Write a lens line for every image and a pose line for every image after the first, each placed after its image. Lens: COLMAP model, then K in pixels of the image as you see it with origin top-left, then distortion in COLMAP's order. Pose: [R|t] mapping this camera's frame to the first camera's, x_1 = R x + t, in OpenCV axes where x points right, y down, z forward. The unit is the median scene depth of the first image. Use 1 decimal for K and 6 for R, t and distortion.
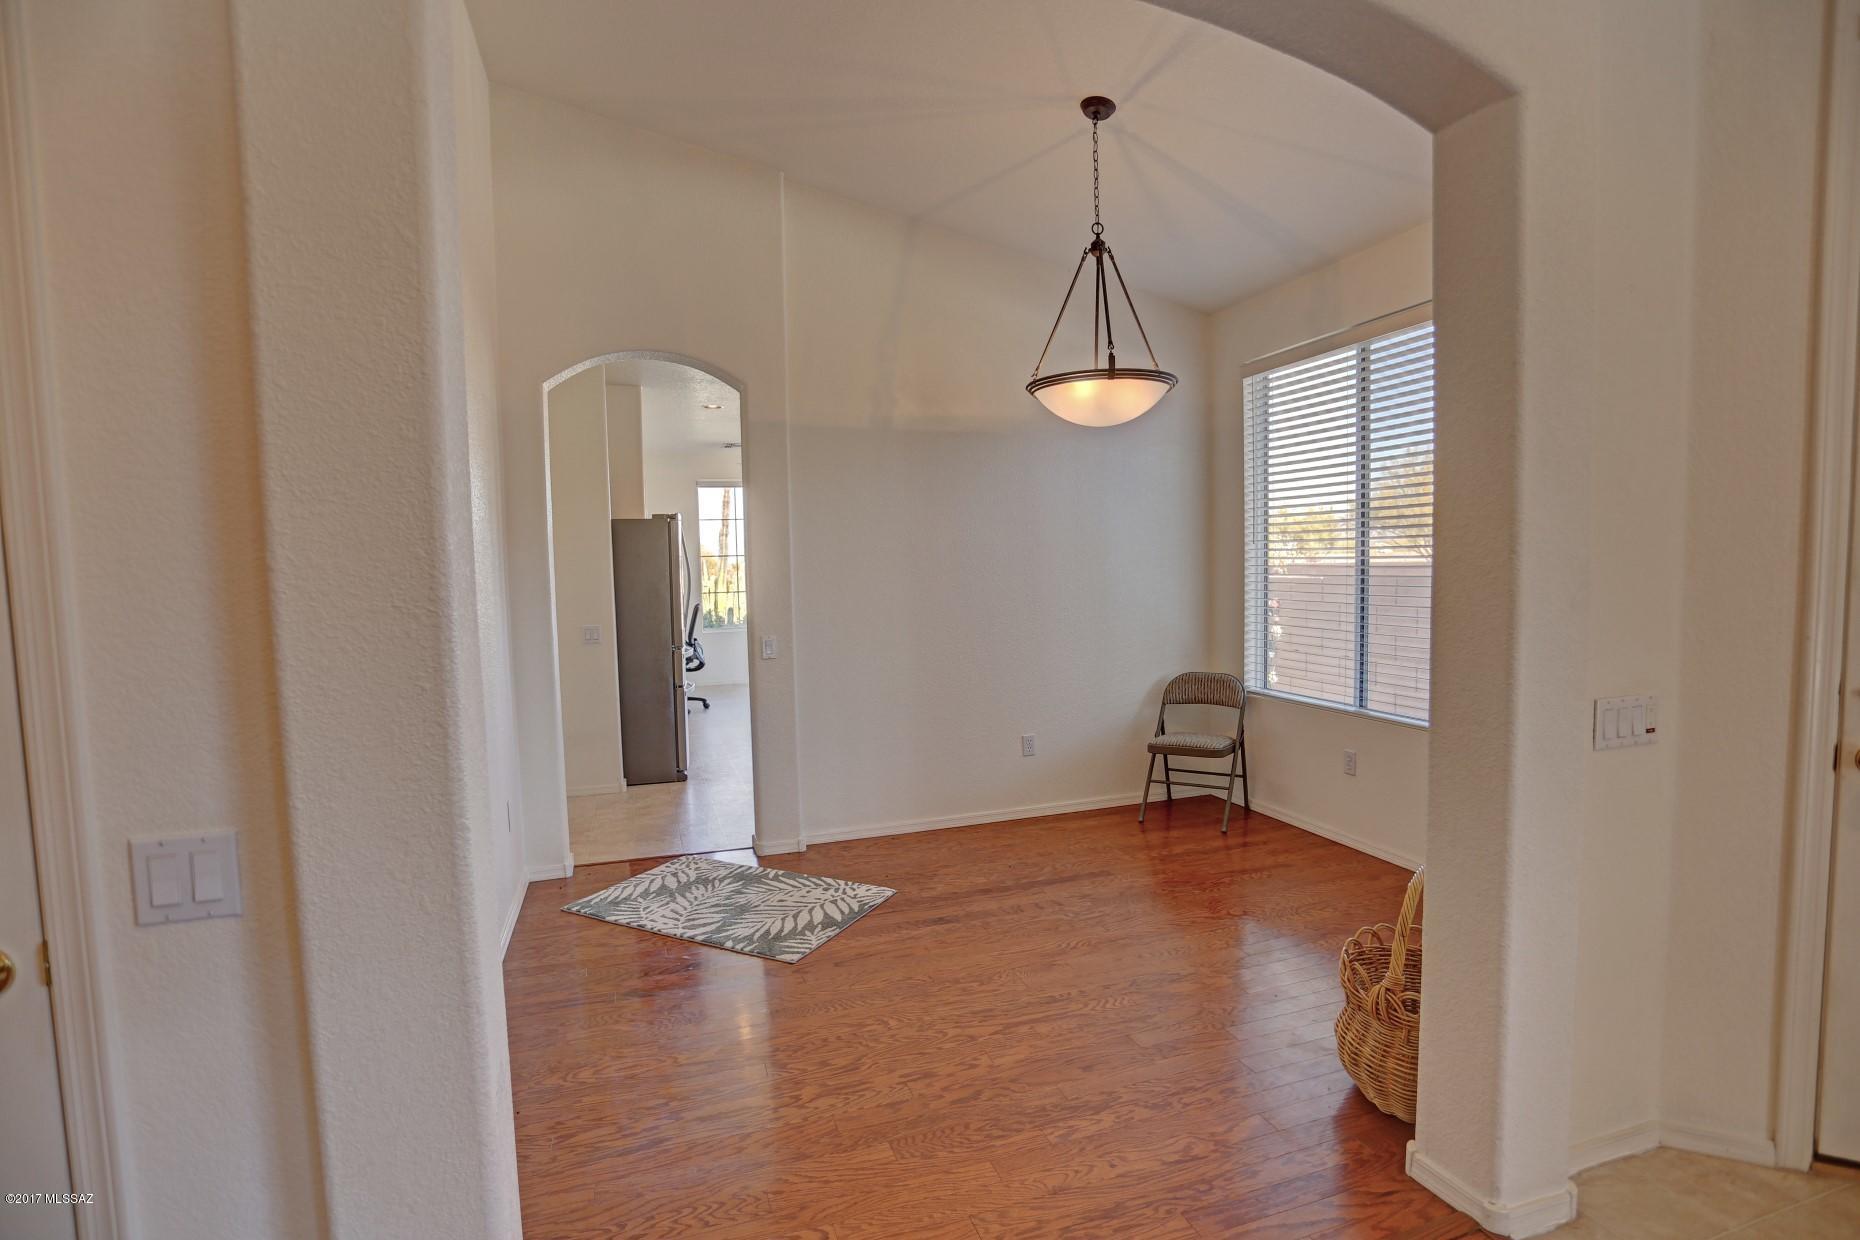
lens RADIAL K [[909.6, 0, 934.1], [0, 909.6, 626.9], [0, 0, 1]] dist [-0.072408, 0.031951]
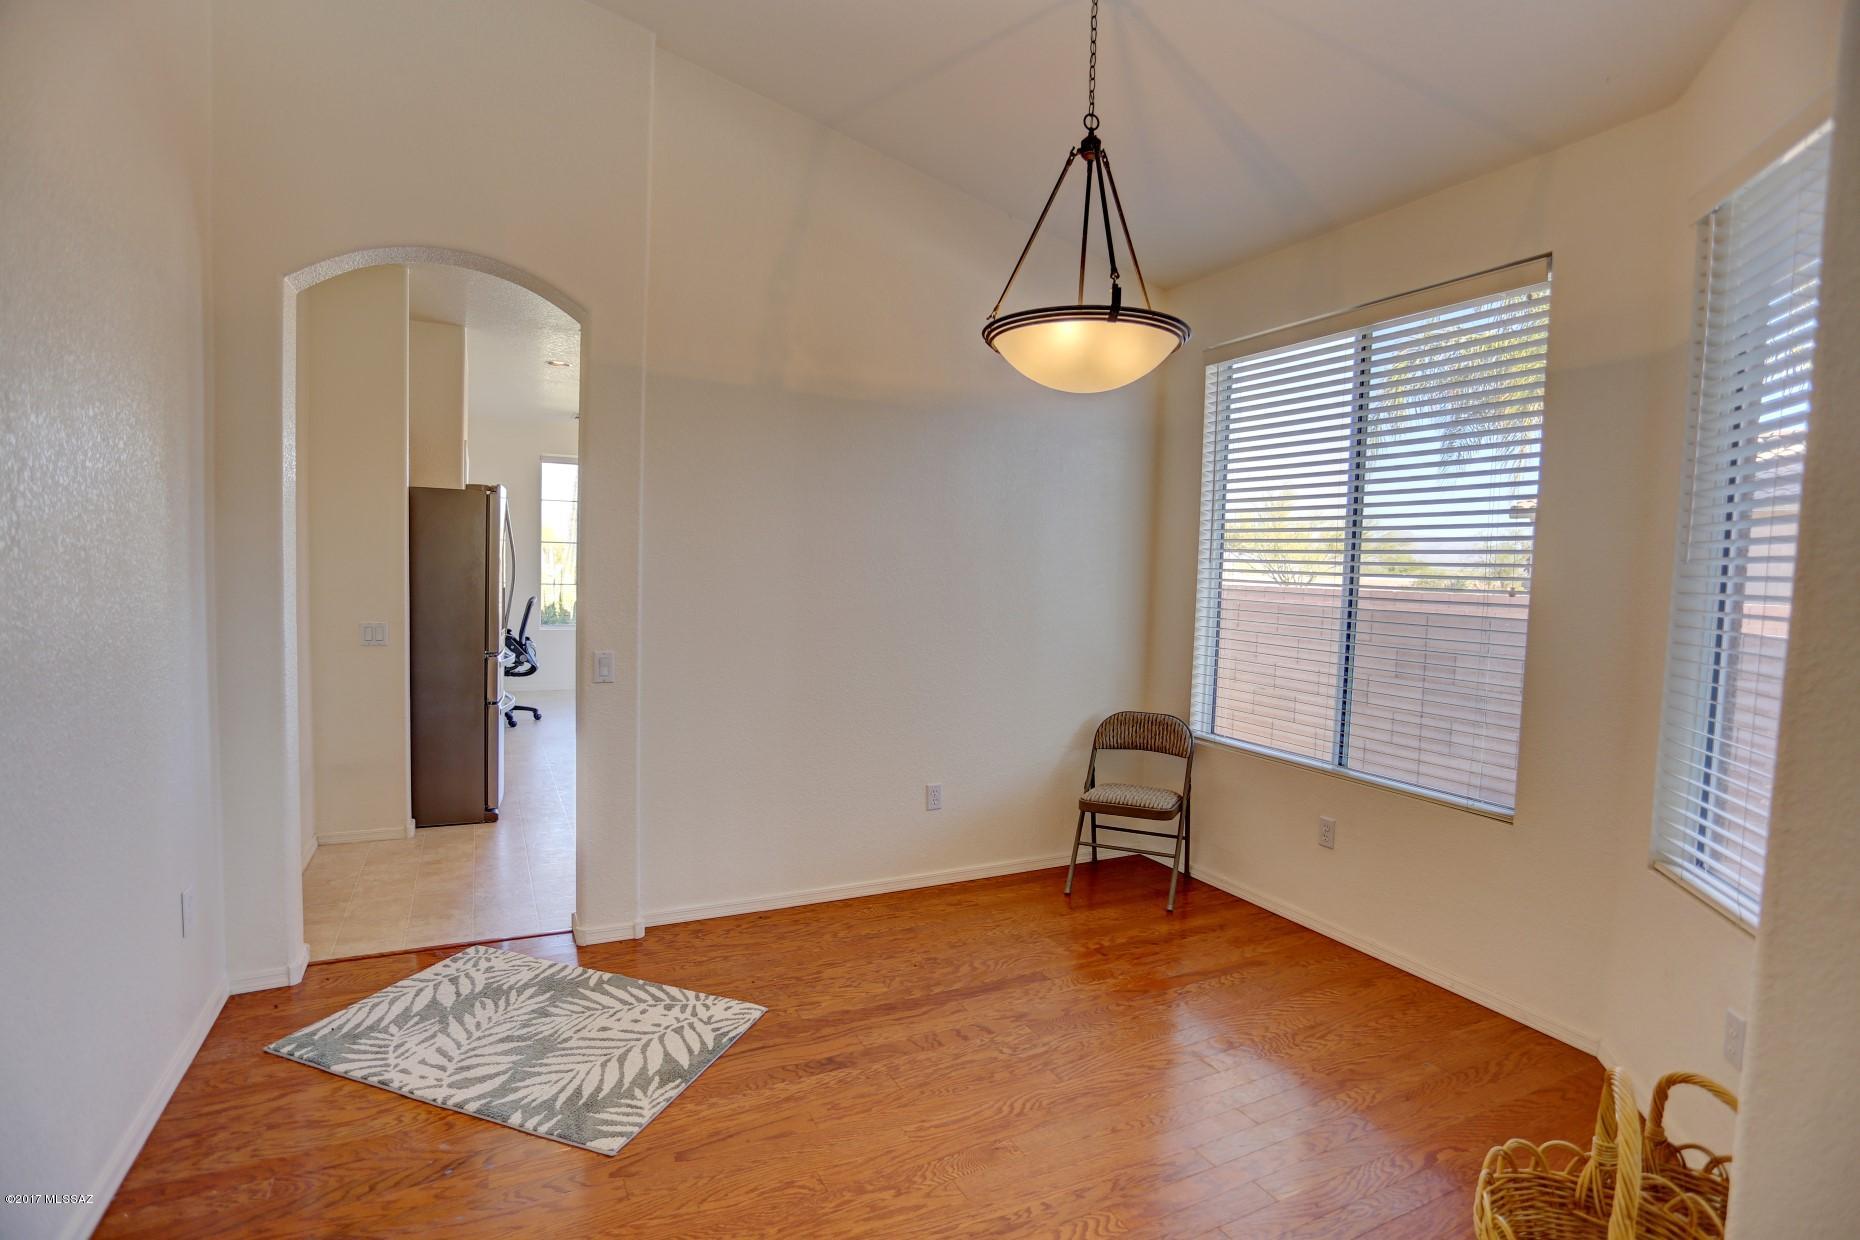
lens RADIAL K [[909.6, 0, 934.1], [0, 909.6, 626.9], [0, 0, 1]] dist [-0.072408, 0.031951]
pose [[0.987702, 0.043762, 0.150100, -0.029056], [-0.043253, 0.999042, -0.006660, -0.018699], [-0.150248, 0.000086, 0.988648, 0.249787]]
